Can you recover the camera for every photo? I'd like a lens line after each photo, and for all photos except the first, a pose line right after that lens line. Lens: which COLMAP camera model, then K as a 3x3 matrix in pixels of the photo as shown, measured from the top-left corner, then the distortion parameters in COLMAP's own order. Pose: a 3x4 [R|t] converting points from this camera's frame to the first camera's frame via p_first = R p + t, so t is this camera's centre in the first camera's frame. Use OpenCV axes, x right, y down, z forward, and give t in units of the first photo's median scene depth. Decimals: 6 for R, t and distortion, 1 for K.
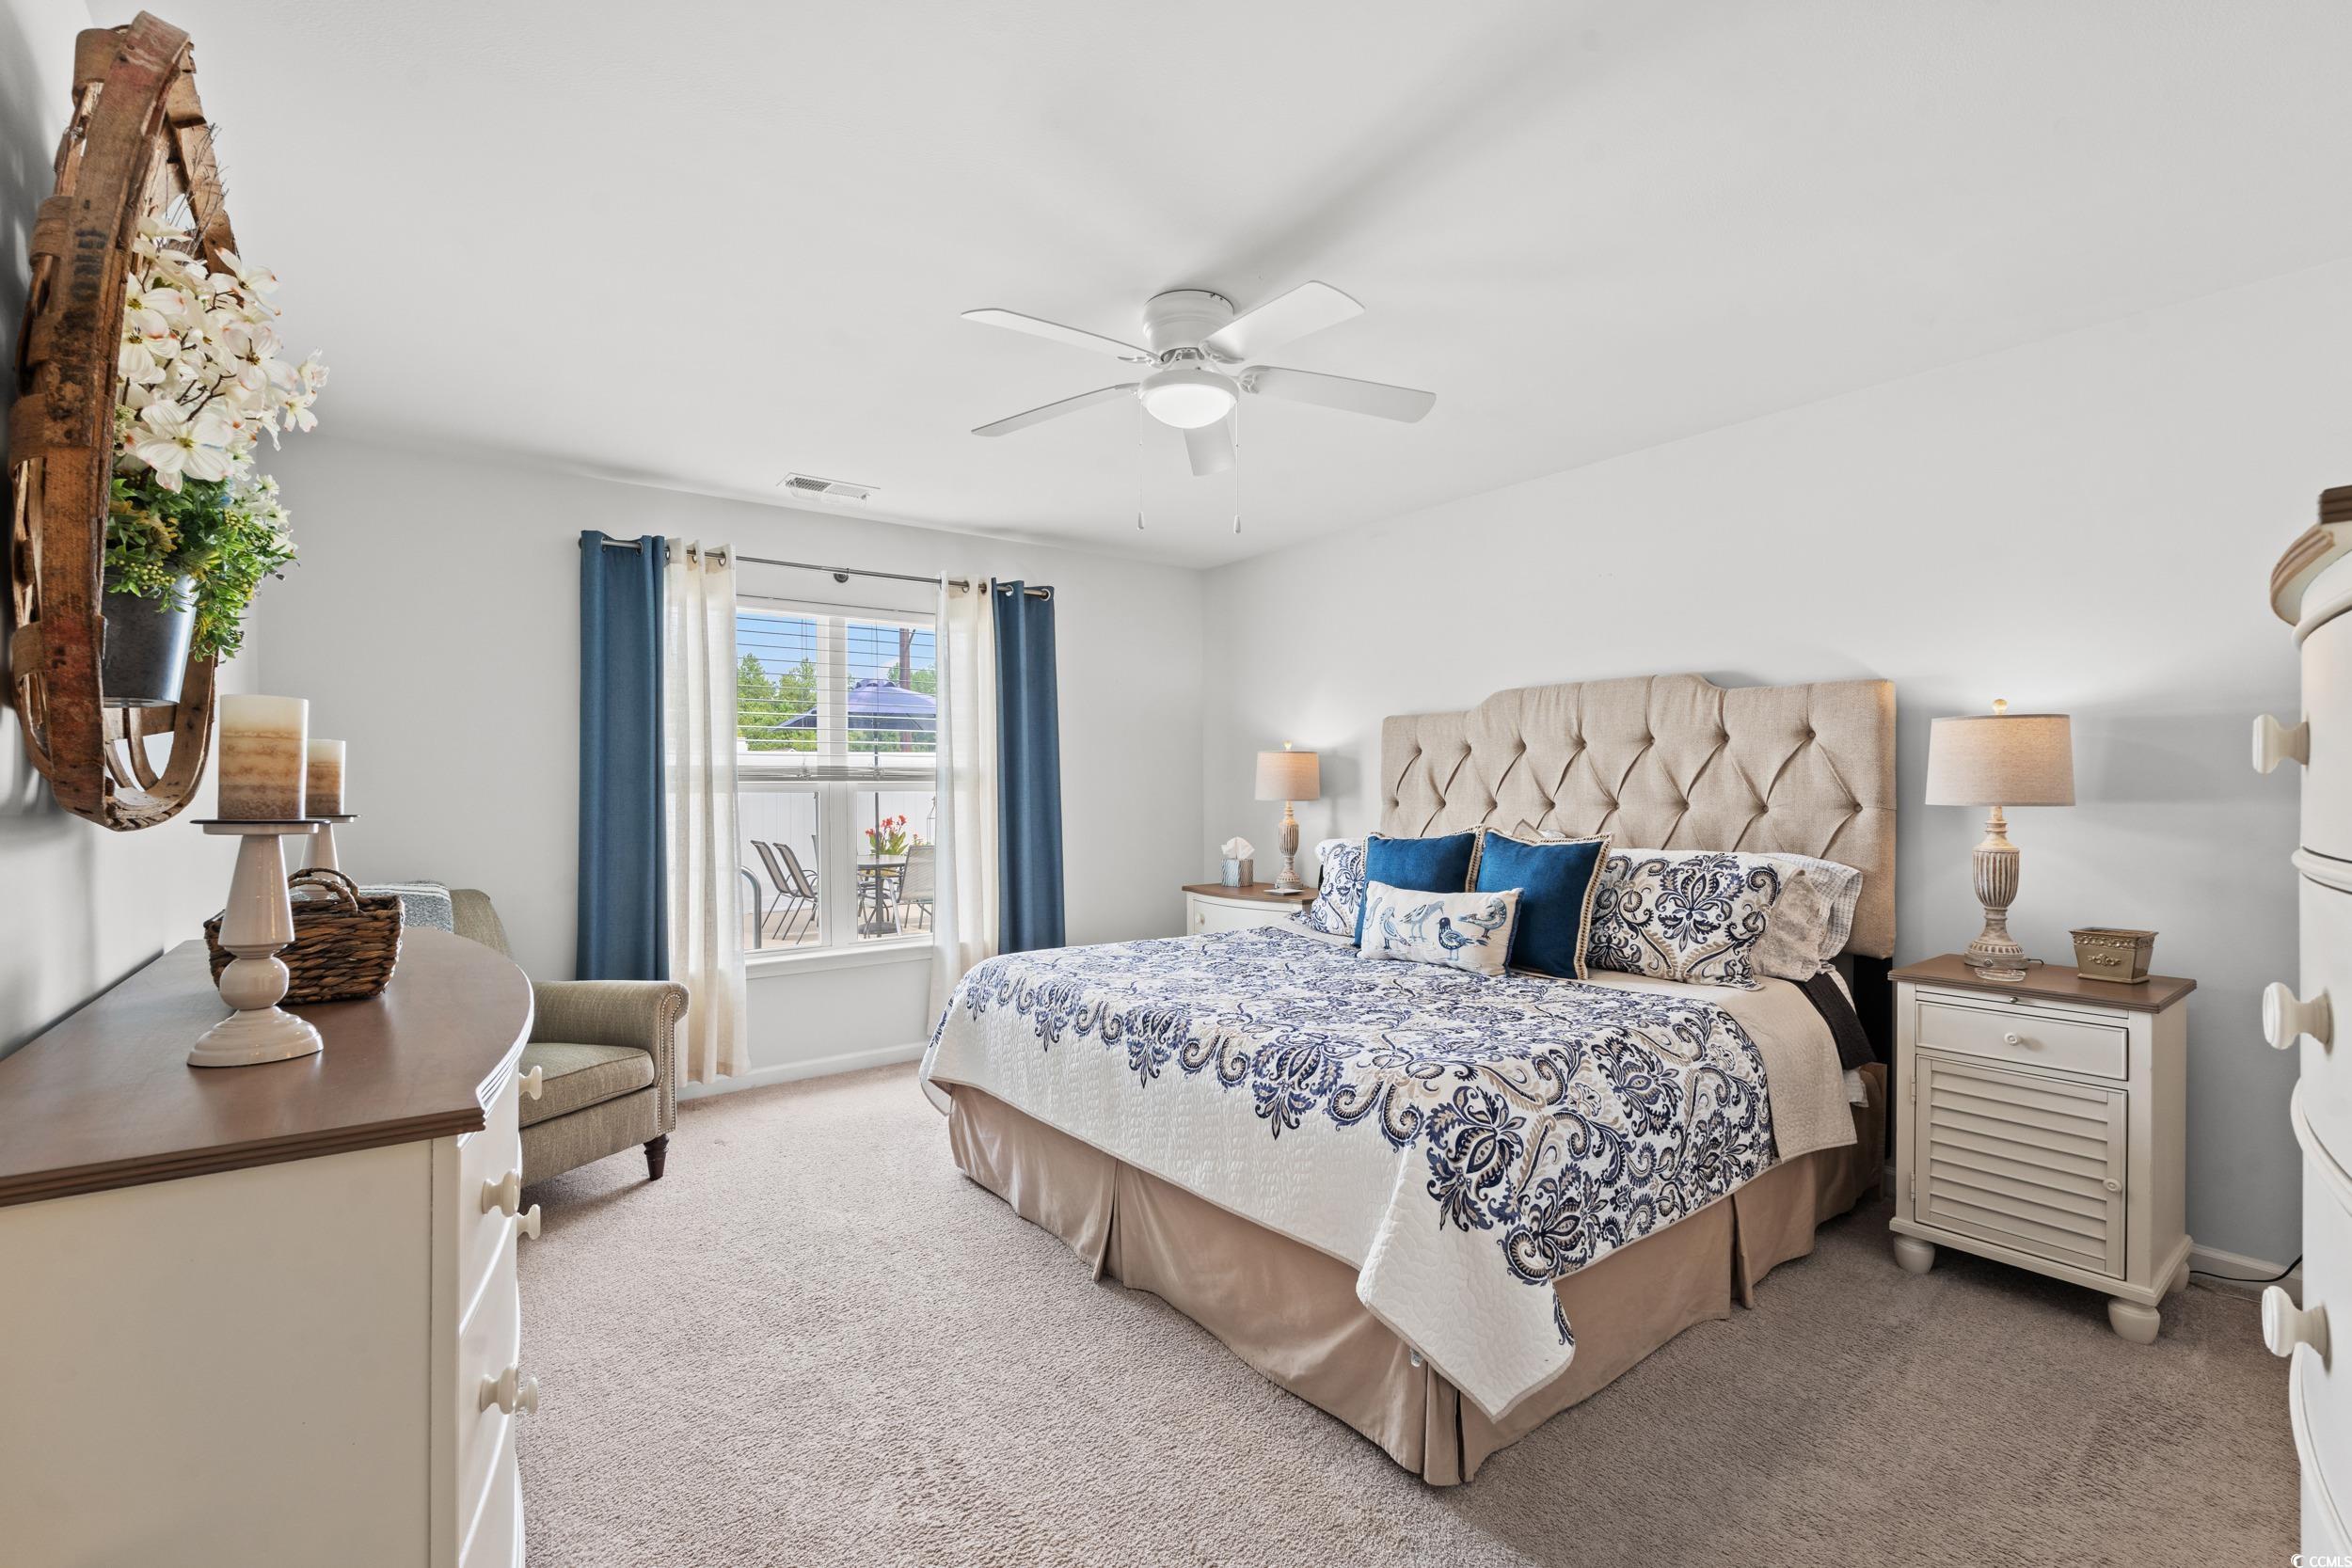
lens RADIAL K [[1036.5, 0, 1160.2], [0, 1036.5, 781.6], [0, 0, 1]] dist [-0.011465, 0.000140]
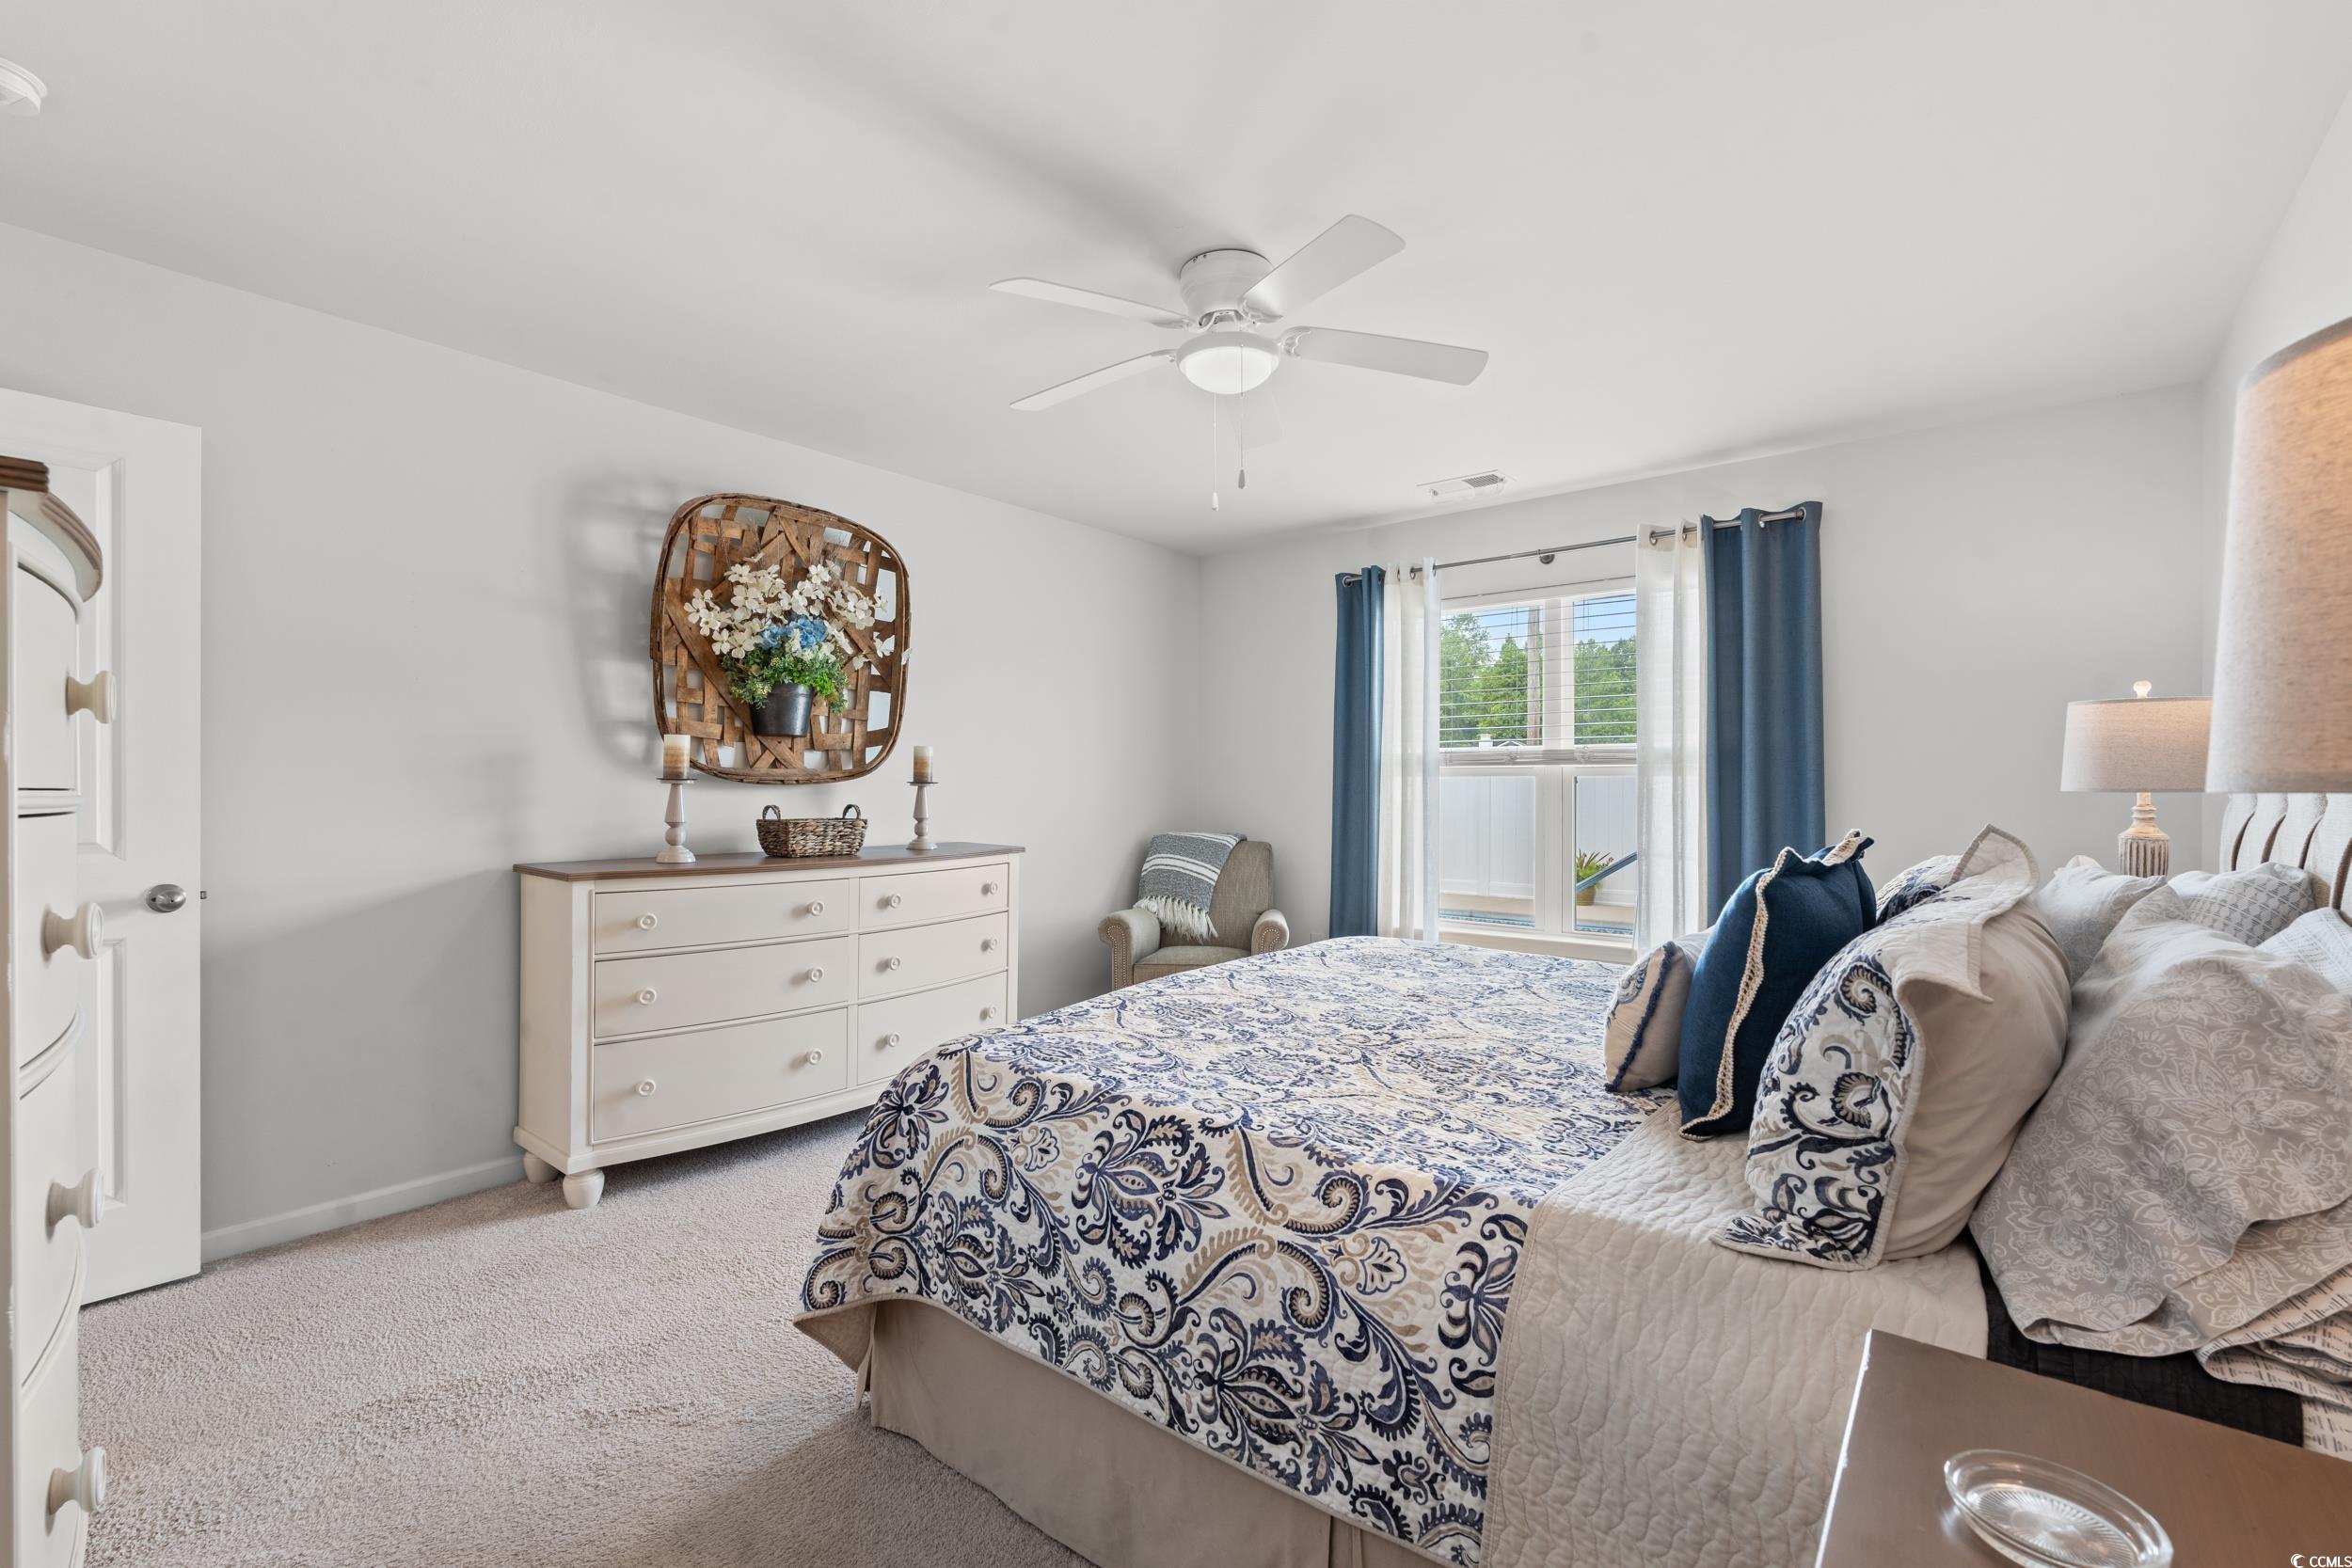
lens RADIAL K [[1036.5, 0, 1160.2], [0, 1036.5, 781.6], [0, 0, 1]] dist [-0.011465, 0.000140]
pose [[0.231896, -0.000853, -0.972740, 1.091579], [0.001407, 0.999999, -0.000541, 0.024994], [0.972739, -0.001243, 0.231897, 0.825027]]
